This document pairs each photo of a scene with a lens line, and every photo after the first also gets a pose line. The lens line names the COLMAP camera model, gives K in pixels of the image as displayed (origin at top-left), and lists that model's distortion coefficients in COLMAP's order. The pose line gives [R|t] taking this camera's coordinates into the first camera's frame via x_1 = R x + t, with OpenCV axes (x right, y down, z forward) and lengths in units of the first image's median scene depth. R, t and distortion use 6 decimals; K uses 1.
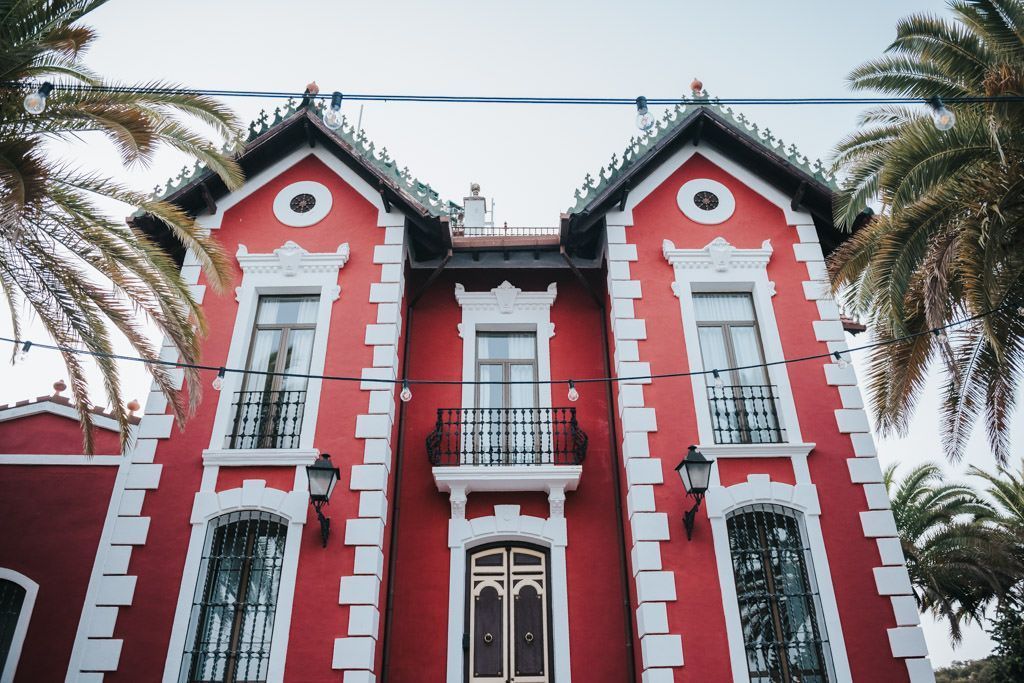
lens RADIAL K [[741.5, 0, 518.0], [0, 741.5, 341.5], [0, 0, 1]] dist [-0.042896, -0.000700]
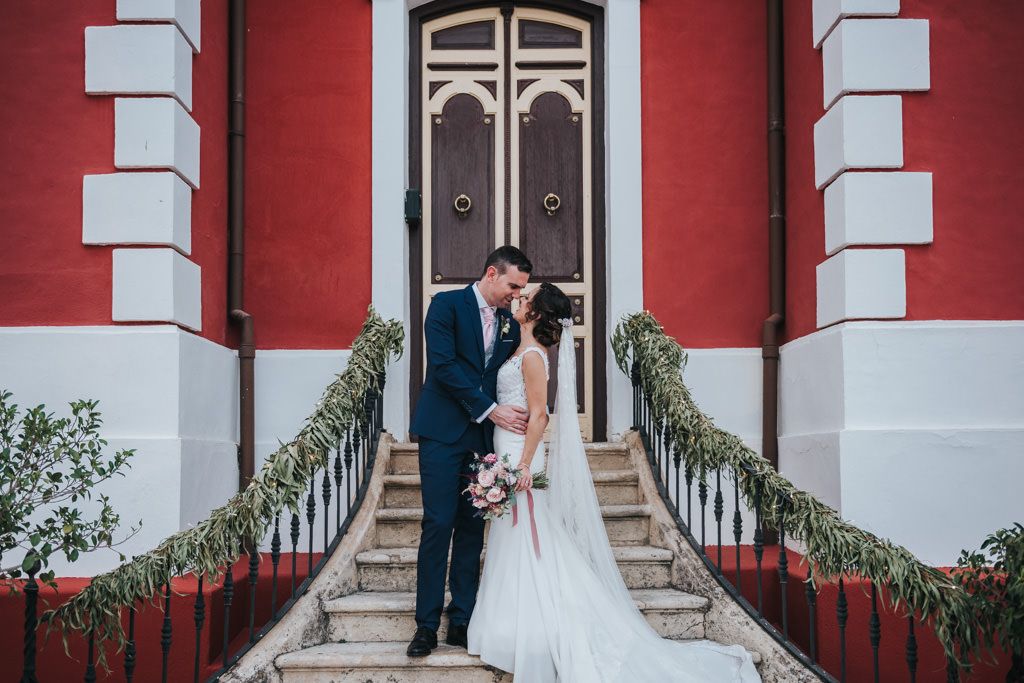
lens RADIAL K [[1050.7, 0, 515.0], [0, 1050.7, 372.6], [0, 0, 1]] dist [-0.002839, -0.005572]
pose [[0.999957, 0.007879, 0.004877, -0.009642], [-0.009219, 0.899406, 0.437017, 0.202923], [-0.000943, -0.437043, 0.899440, 0.352385]]
